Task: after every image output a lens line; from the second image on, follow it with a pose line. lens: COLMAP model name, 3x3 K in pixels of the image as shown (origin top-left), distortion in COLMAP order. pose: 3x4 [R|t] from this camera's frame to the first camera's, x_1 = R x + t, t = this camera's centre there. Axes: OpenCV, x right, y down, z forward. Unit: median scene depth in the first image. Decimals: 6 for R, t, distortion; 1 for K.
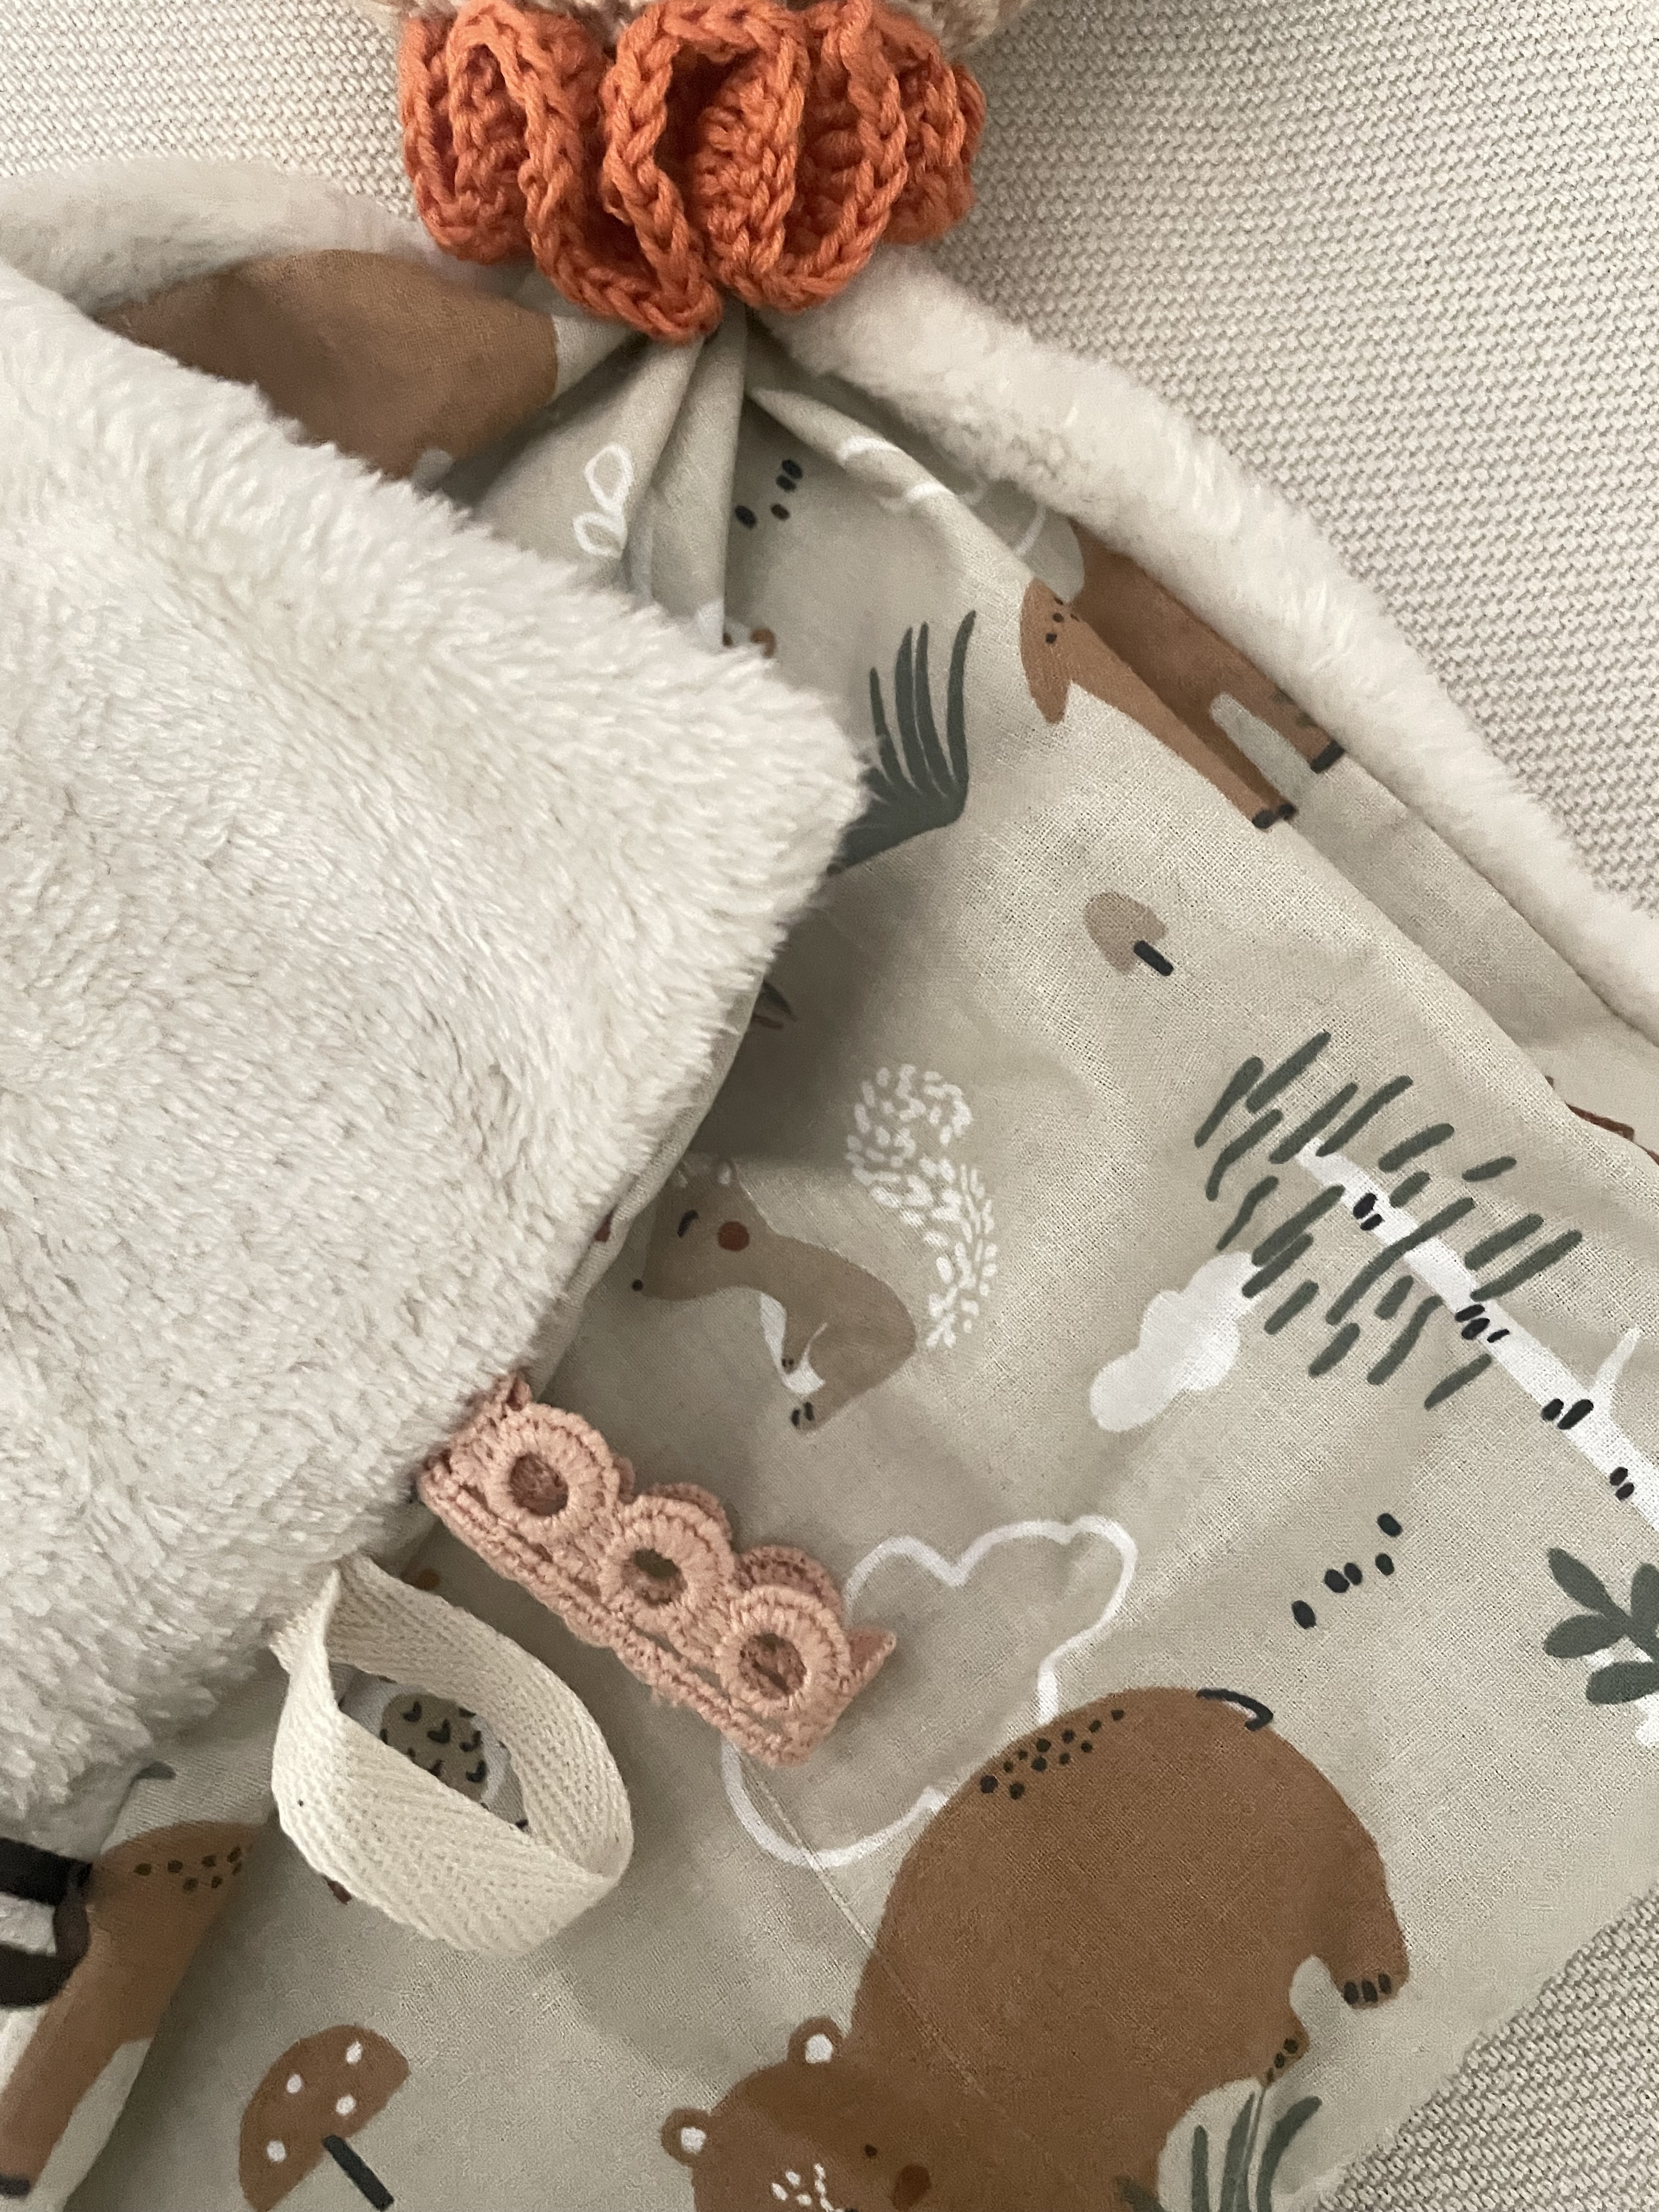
lens RADIAL K [[1569.5, 0, 841.0], [0, 1569.5, 1149.7], [0, 0, 1]] dist [0.032948, -0.005598]
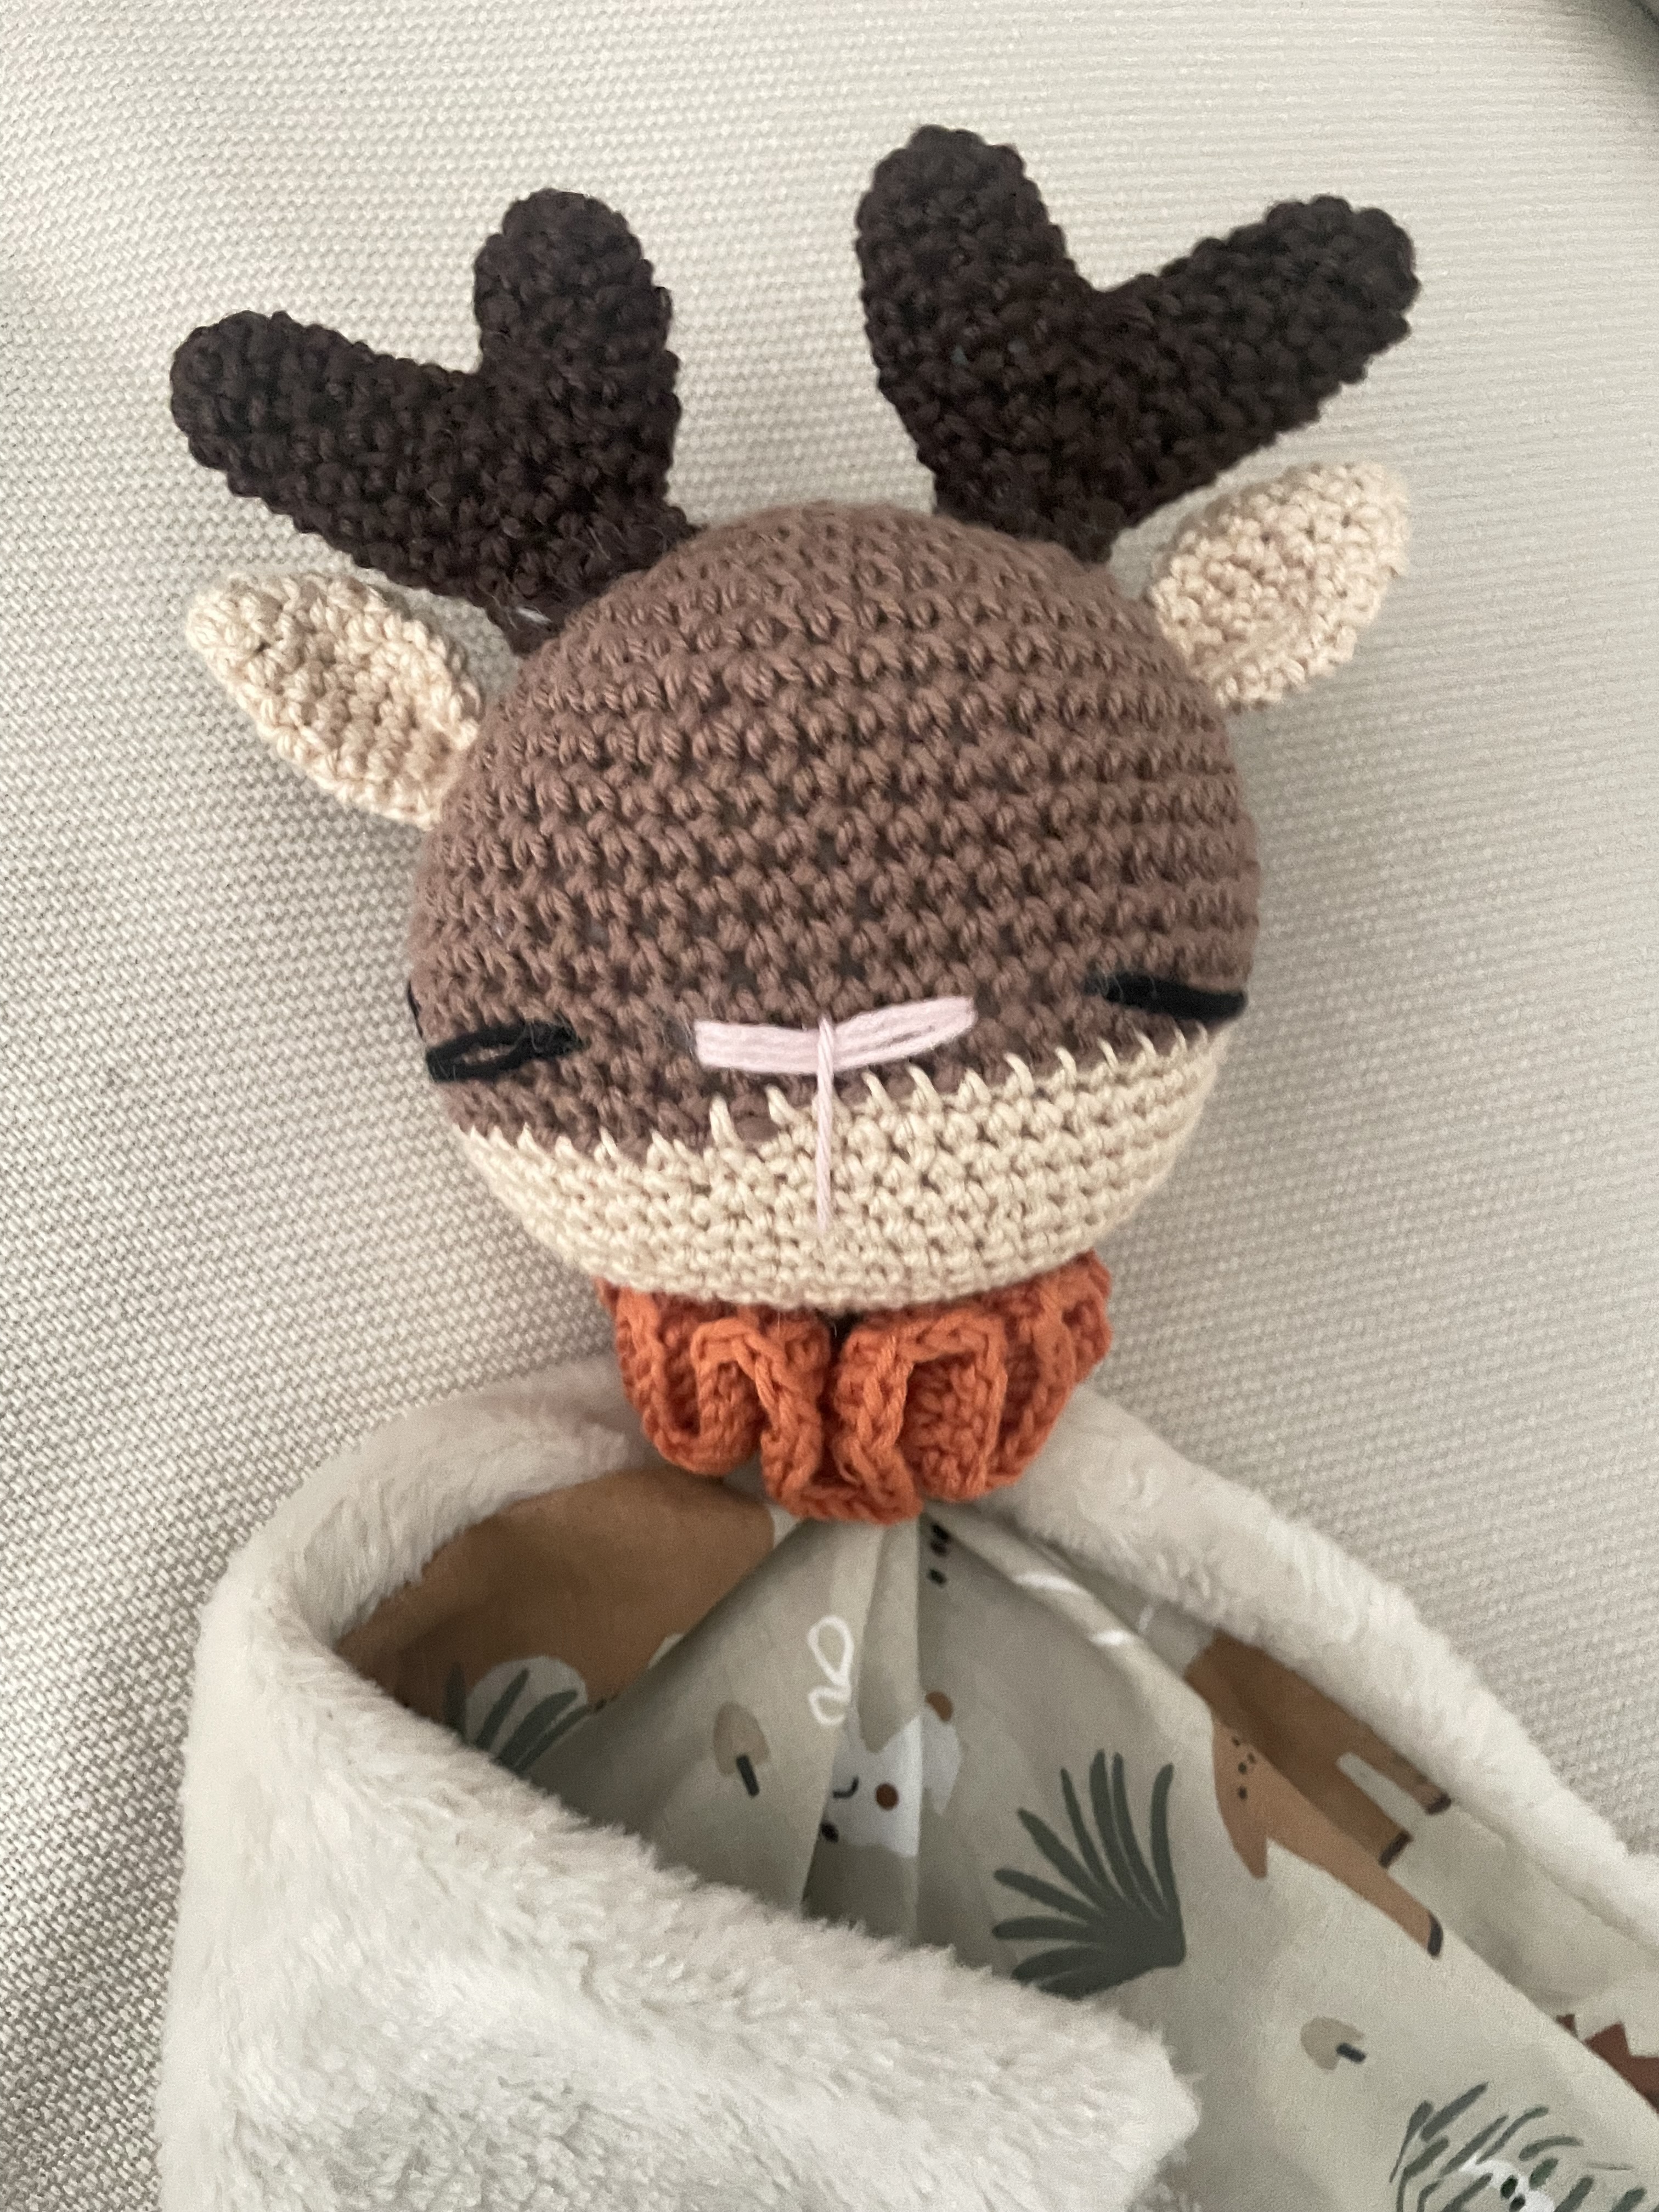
lens RADIAL K [[1648.2, 0, 775.4], [0, 1648.2, 1113.7], [0, 0, 1]] dist [0.048609, -0.100050]
pose [[0.980661, -0.086177, 0.175720, -0.384731], [0.091439, 0.995566, -0.022056, -0.833179], [-0.173040, 0.037697, 0.984193, -0.188397]]
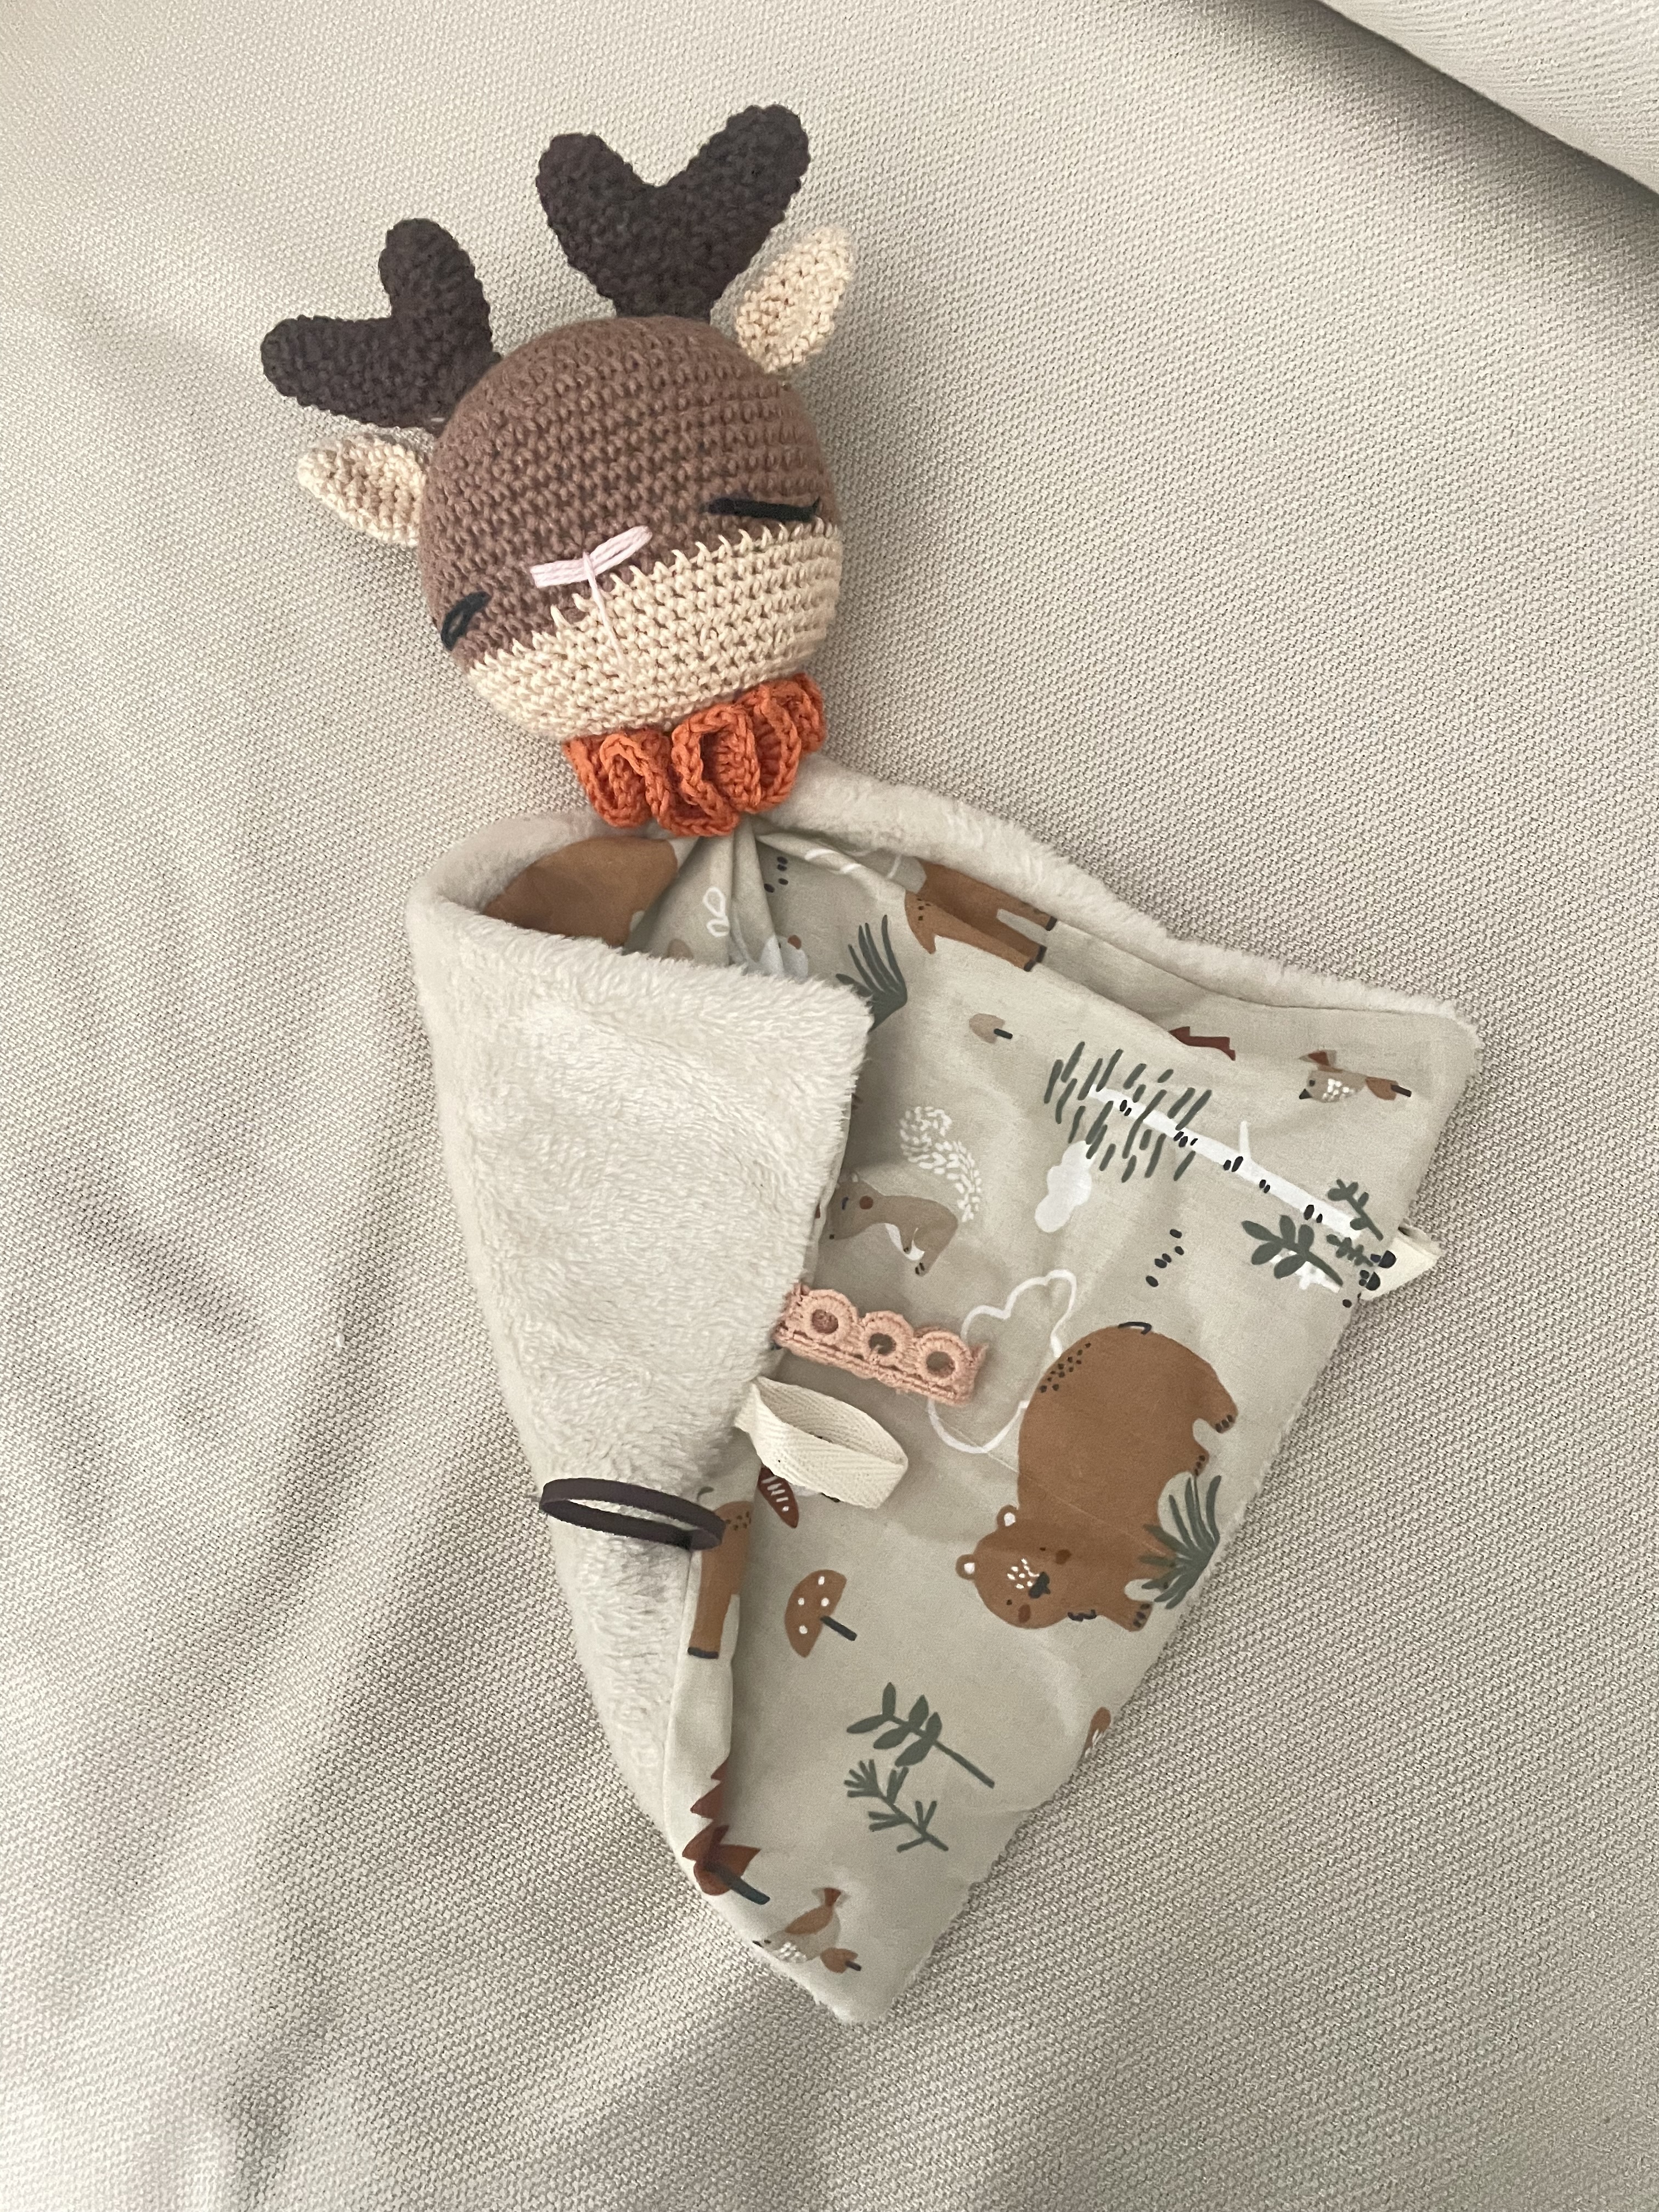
lens RADIAL K [[1635.2, 0, 840.7], [0, 1635.2, 1123.3], [0, 0, 1]] dist [0.123859, -0.196901]
pose [[0.953152, -0.302479, 0.002588, -0.080589], [0.302432, 0.952765, -0.027800, 0.001256], [0.005943, 0.027281, 0.999610, -1.443394]]
